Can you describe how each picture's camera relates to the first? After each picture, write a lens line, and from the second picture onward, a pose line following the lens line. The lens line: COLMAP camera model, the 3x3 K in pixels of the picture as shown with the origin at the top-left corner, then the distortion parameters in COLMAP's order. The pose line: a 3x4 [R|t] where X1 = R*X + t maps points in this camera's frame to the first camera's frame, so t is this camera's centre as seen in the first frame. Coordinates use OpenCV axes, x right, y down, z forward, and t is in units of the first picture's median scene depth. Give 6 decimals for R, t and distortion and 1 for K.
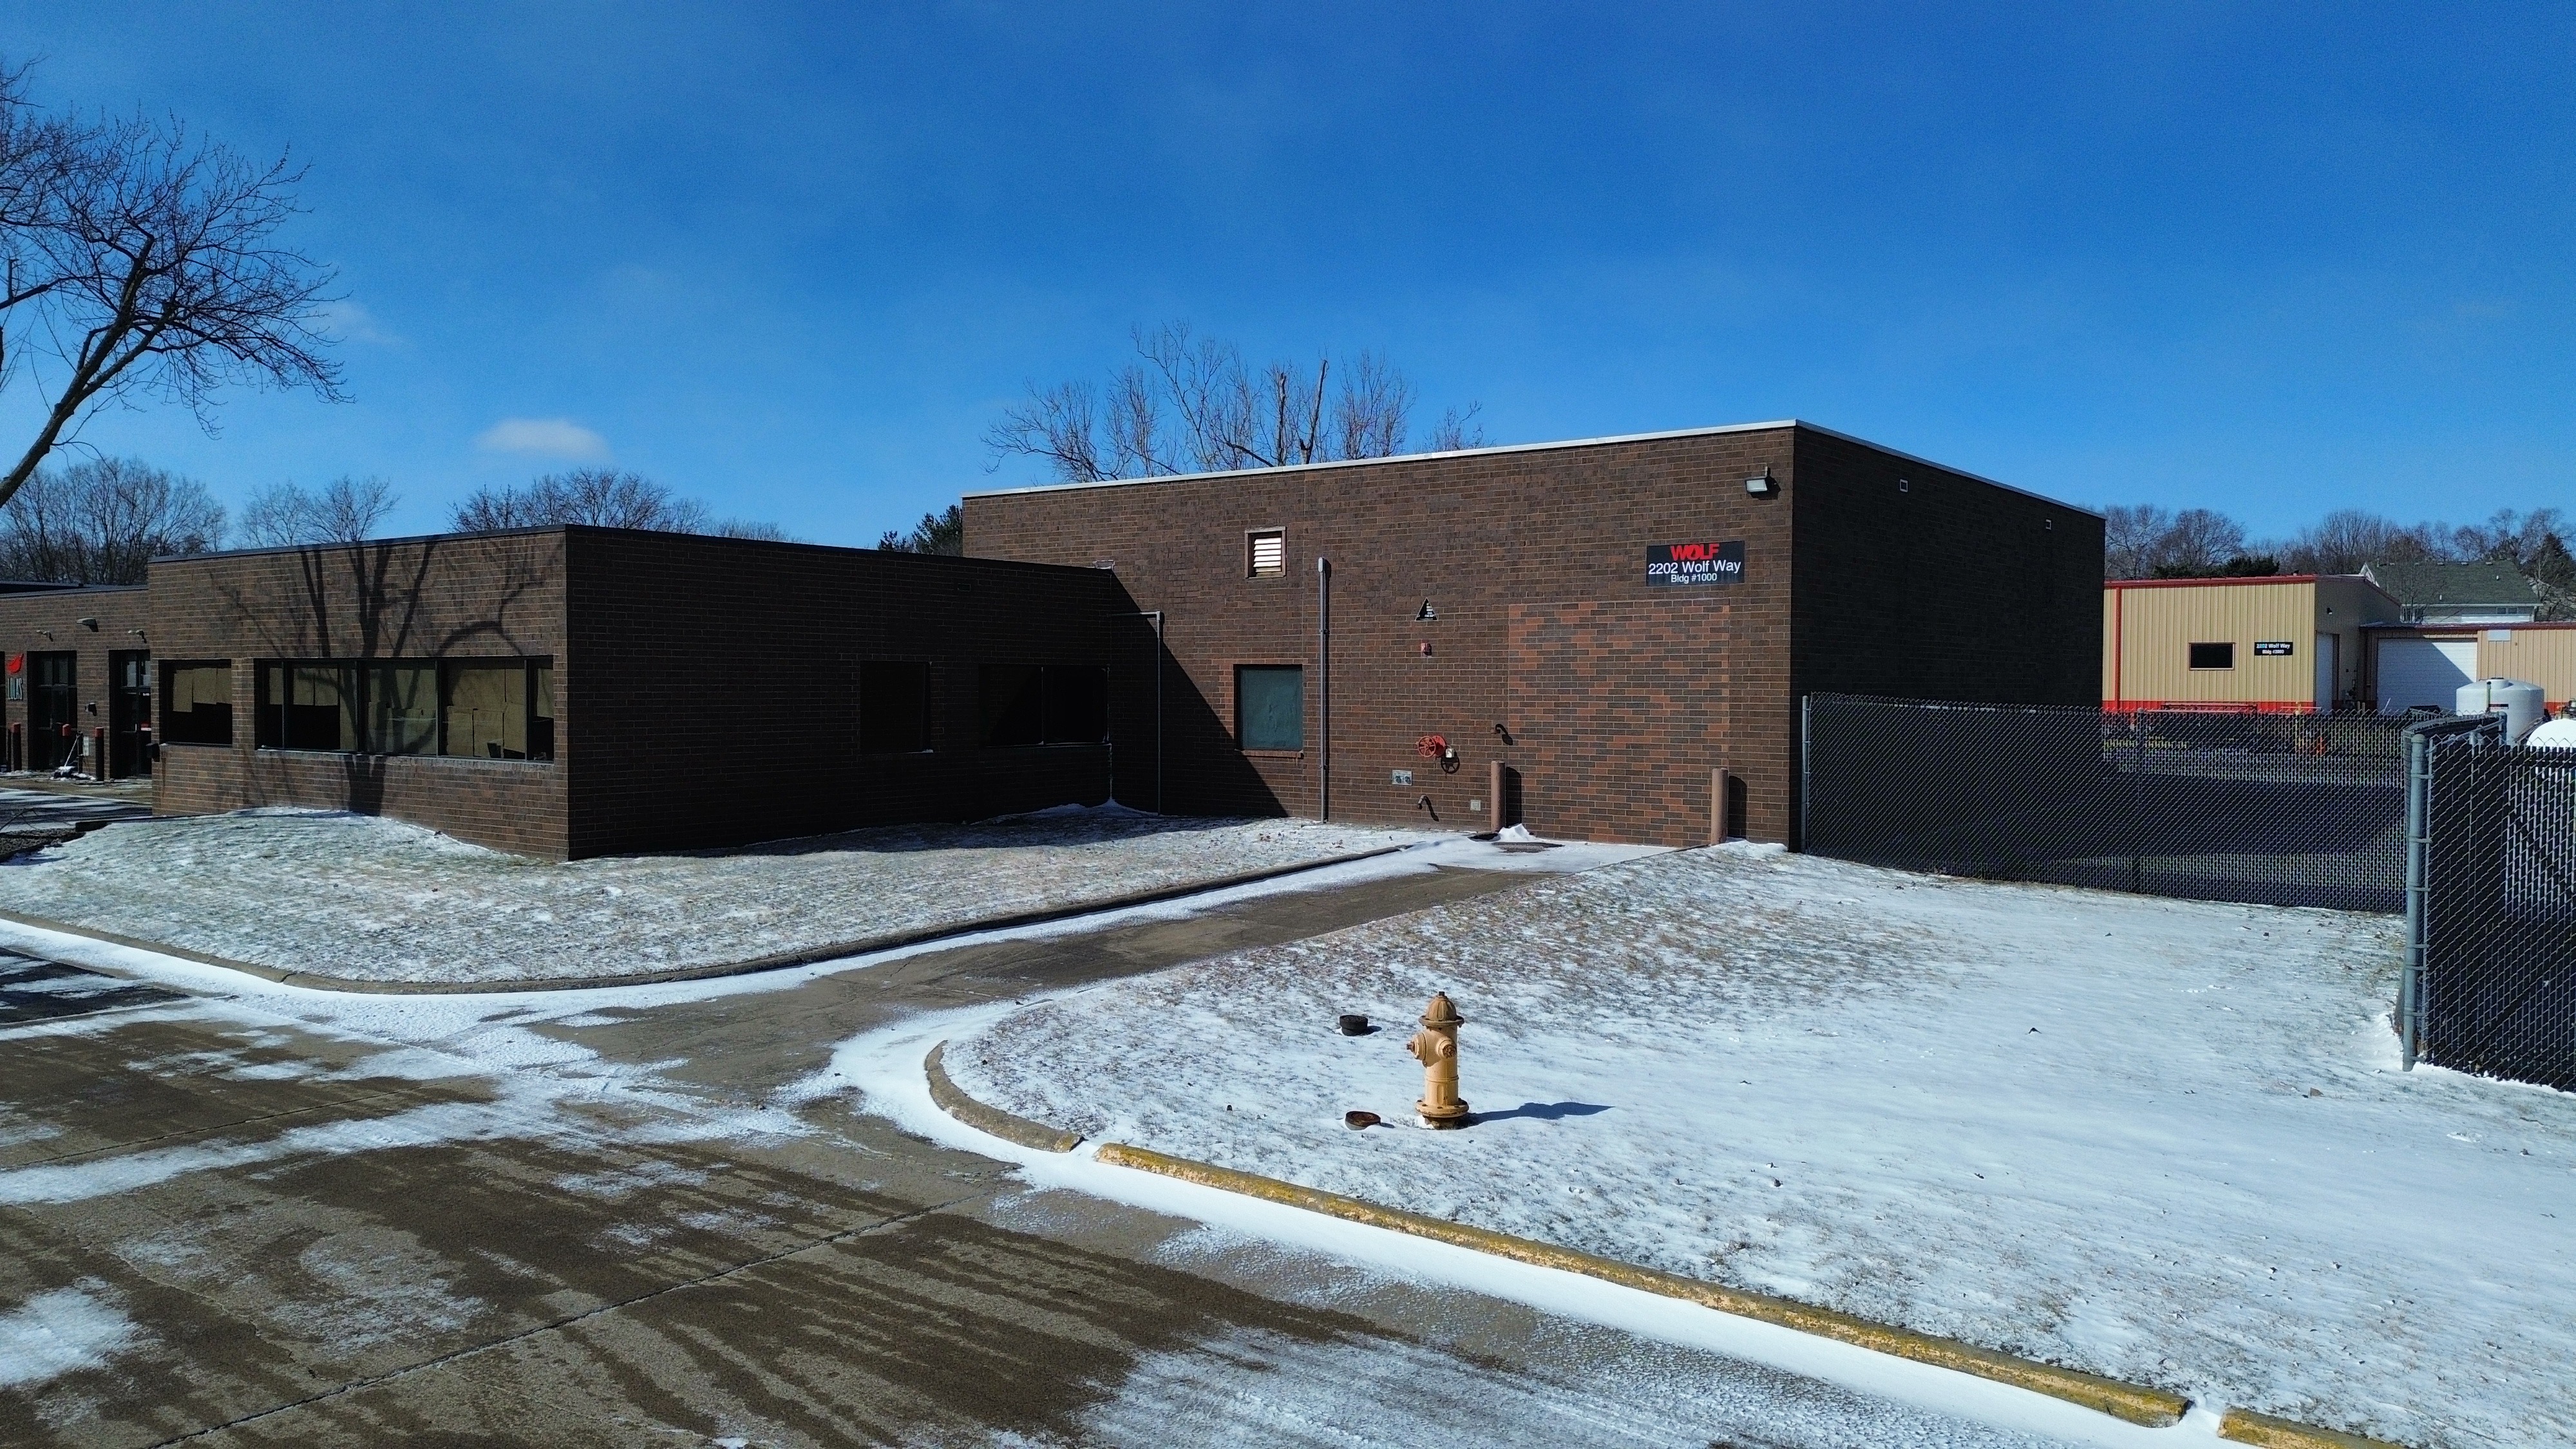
lens RADIAL K [[1822.7, 0, 1288.0], [0, 1822.7, 724.5], [0, 0, 1]] dist [0.091658, -0.090885]
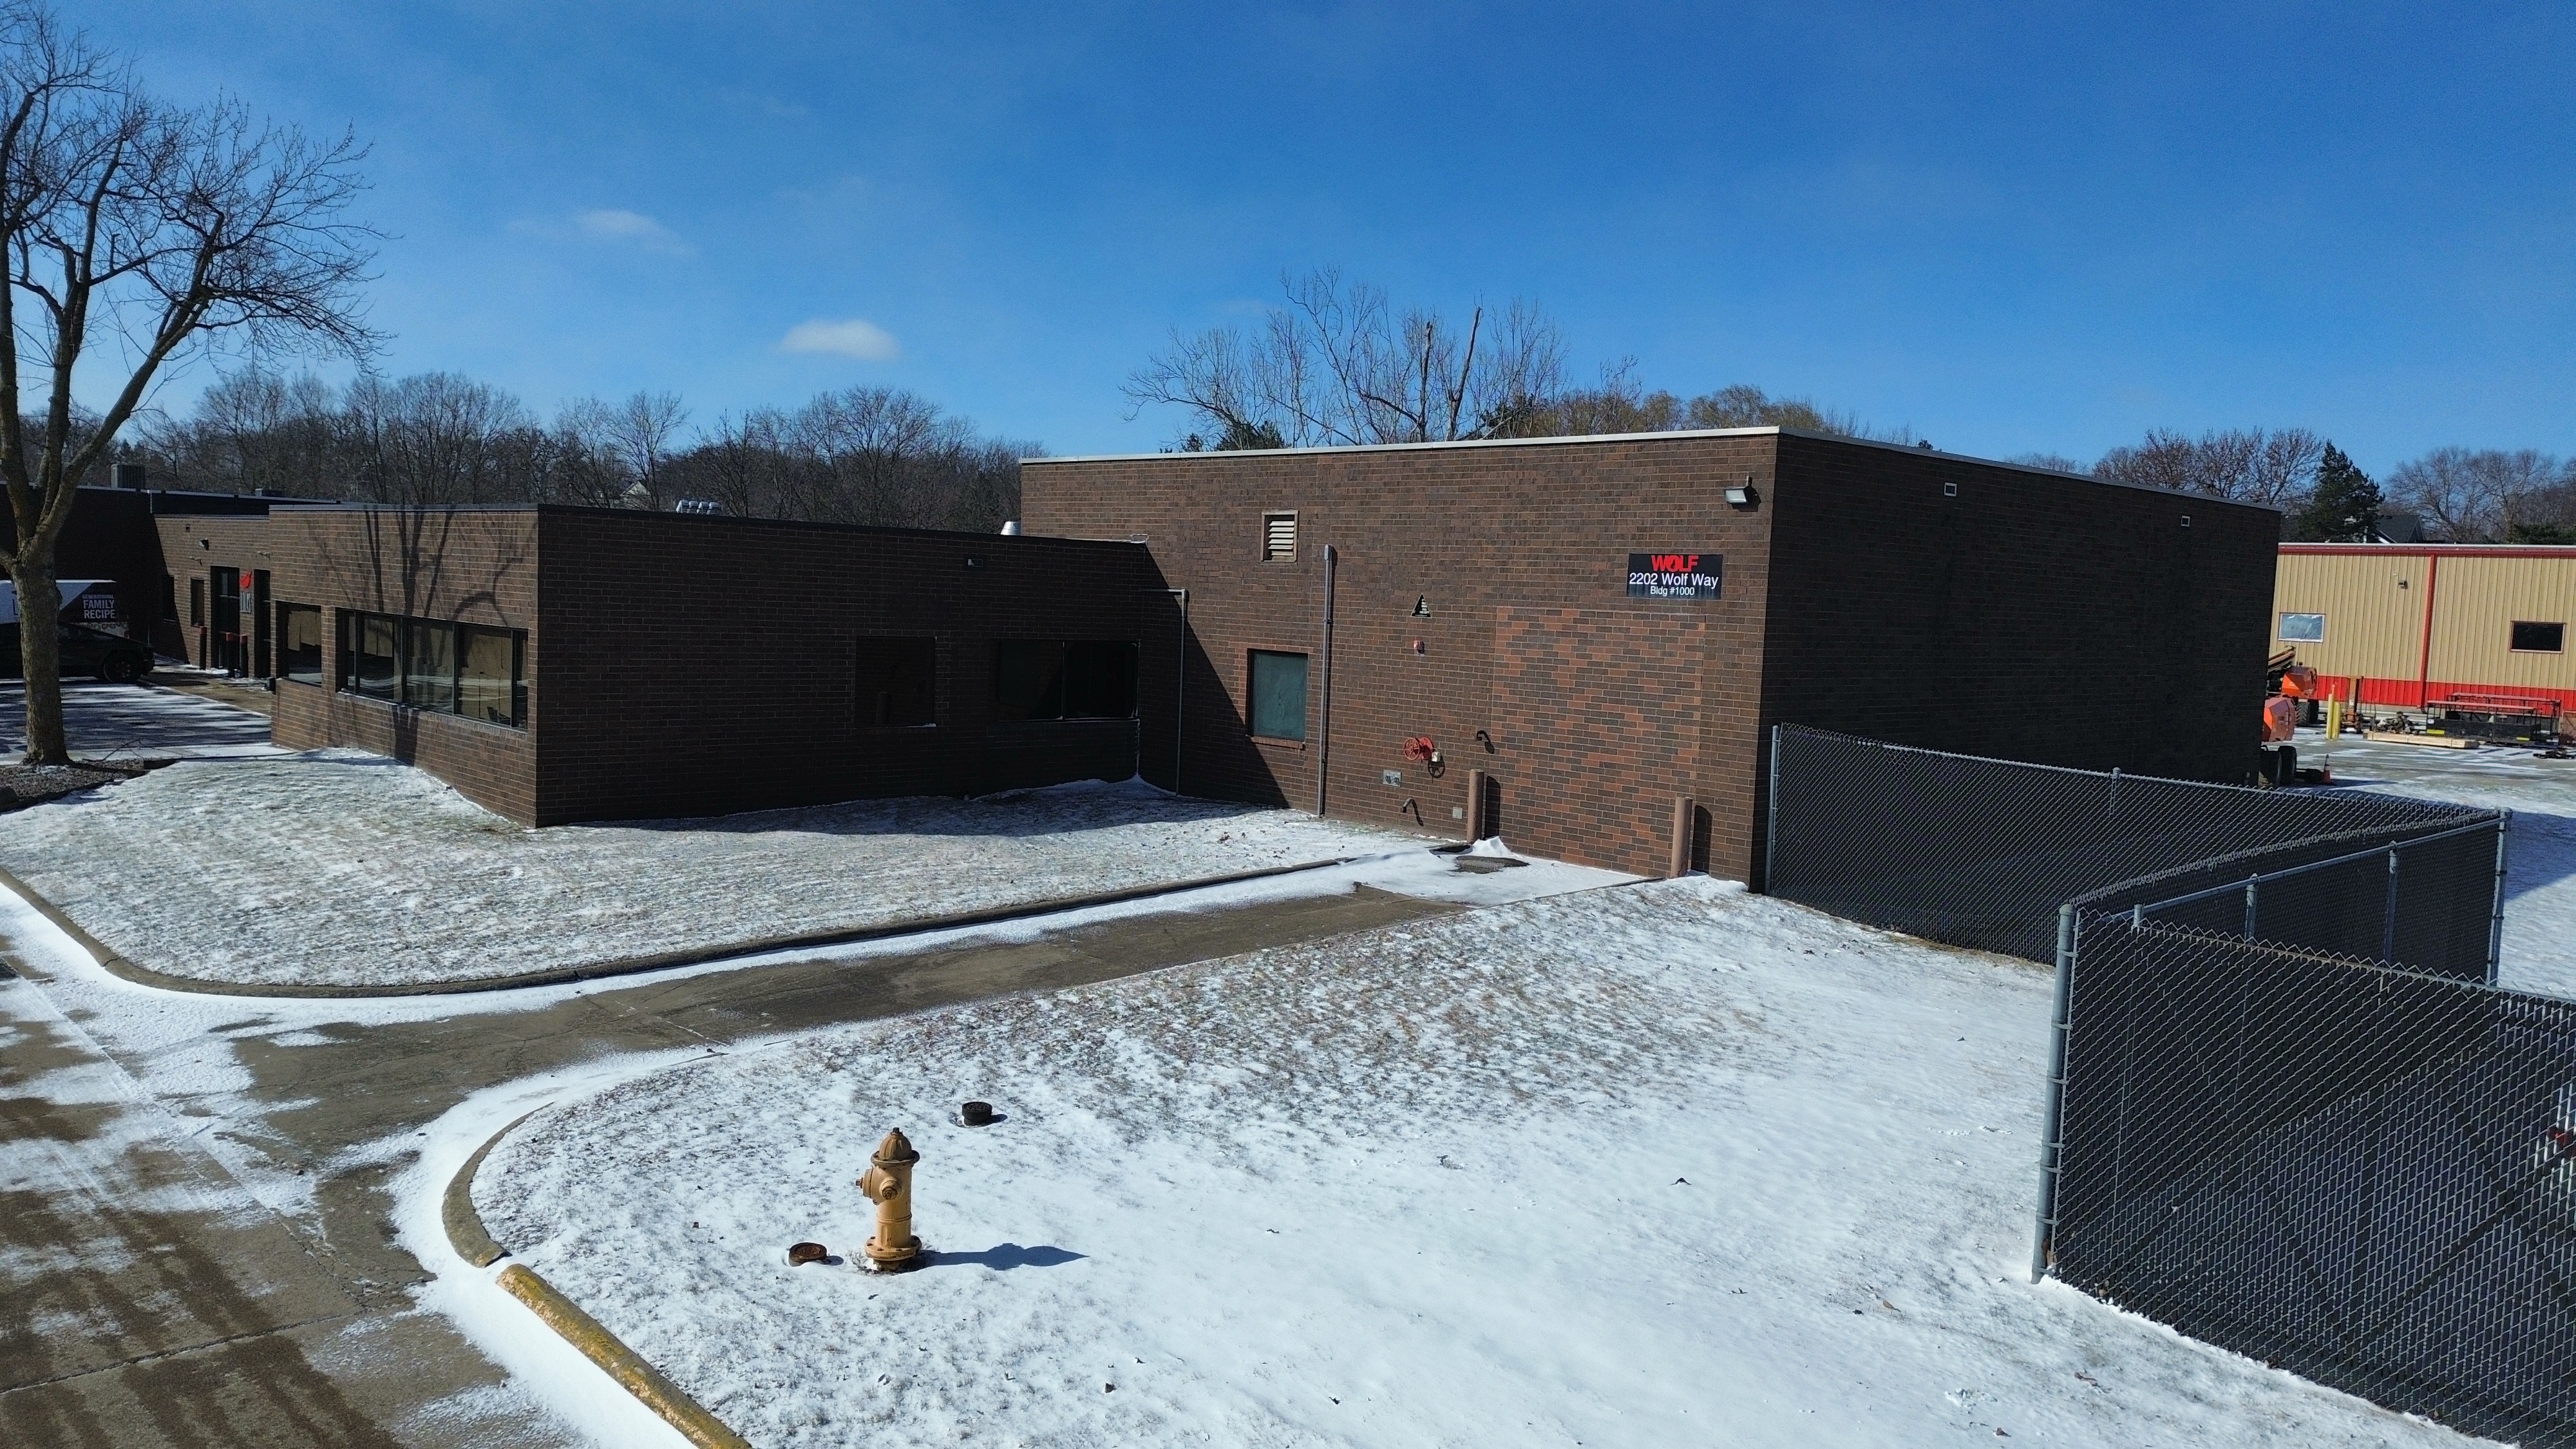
lens RADIAL K [[1822.7, 0, 1288.0], [0, 1822.7, 724.5], [0, 0, 1]] dist [0.091658, -0.090885]
pose [[0.984050, 0.049686, -0.170815, 0.189541], [-0.041193, 0.997749, 0.052910, -0.052868], [0.173059, -0.045030, 0.983881, 0.043975]]
